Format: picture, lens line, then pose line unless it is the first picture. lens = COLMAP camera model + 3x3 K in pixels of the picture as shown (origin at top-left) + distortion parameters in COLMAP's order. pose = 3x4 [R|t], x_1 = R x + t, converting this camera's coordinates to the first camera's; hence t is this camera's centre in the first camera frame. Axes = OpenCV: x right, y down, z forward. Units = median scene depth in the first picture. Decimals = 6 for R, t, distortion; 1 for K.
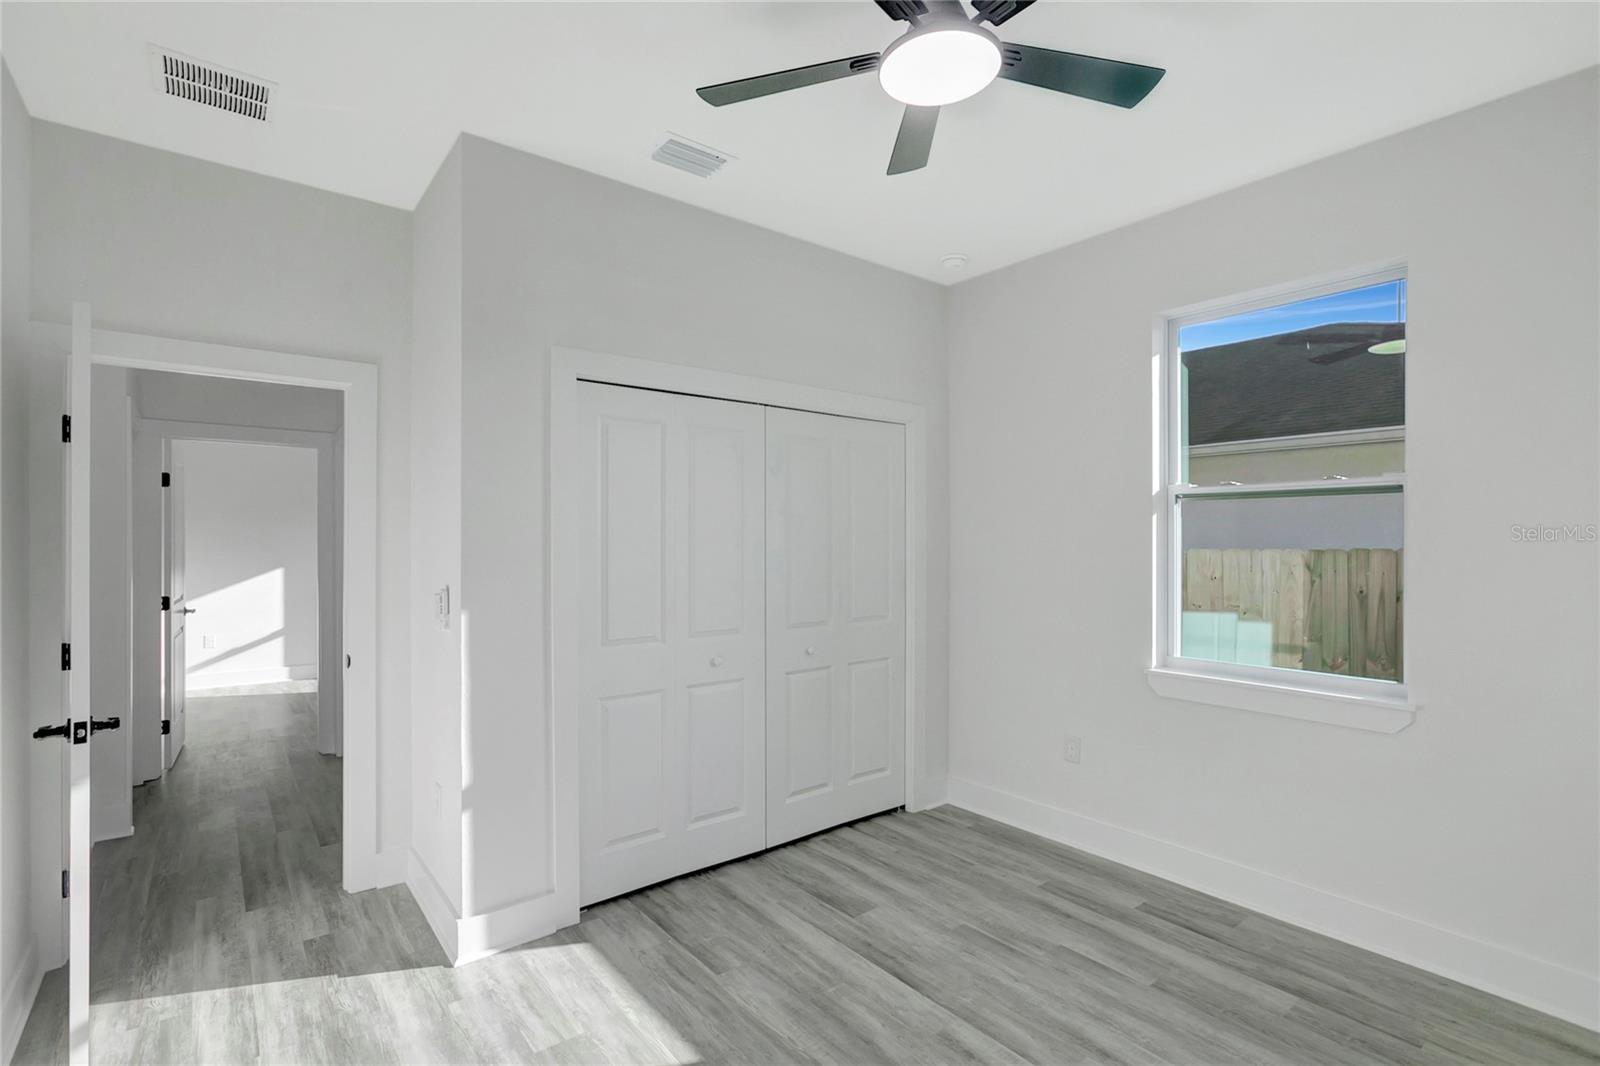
lens RADIAL K [[739.7, 0, 811.7], [0, 739.7, 533.3], [0, 0, 1]] dist [-0.022948, 0.008940]
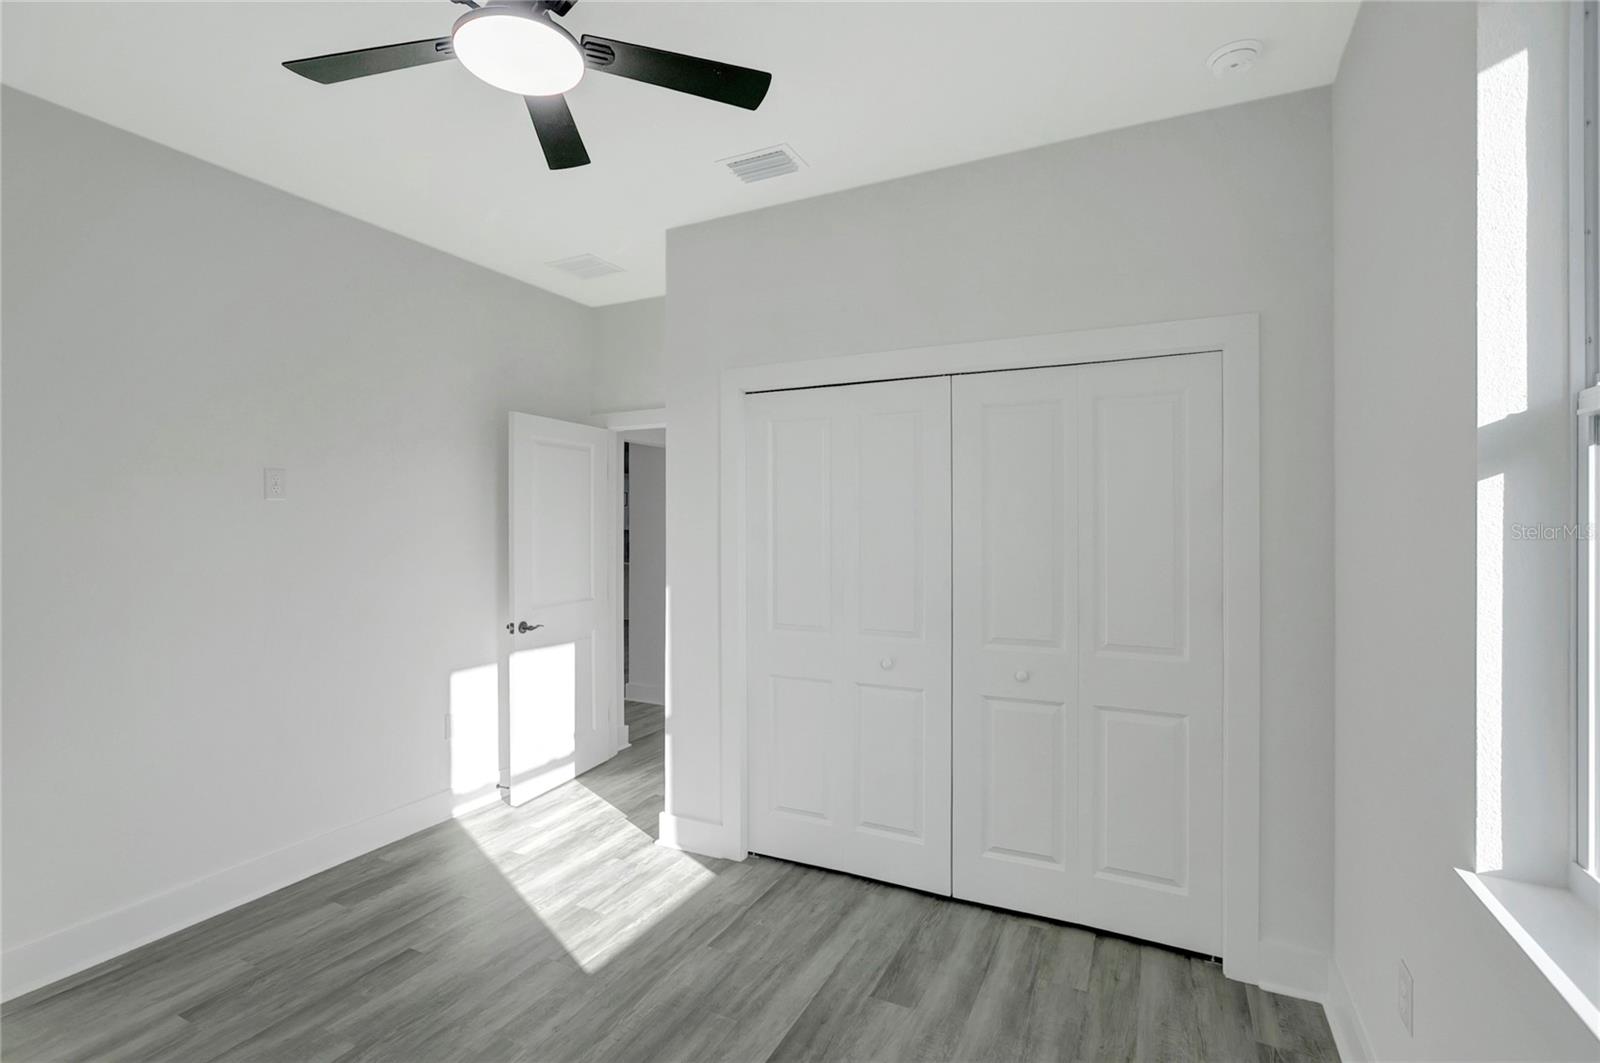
lens RADIAL K [[739.7, 0, 795.8], [0, 739.7, 521.4], [0, 0, 1]] dist [-0.022948, 0.008940]
pose [[0.408563, -0.009701, -0.912678, 0.771882], [0.006135, 0.999950, -0.007883, 0.002259], [0.912709, -0.002379, 0.408603, 0.594116]]
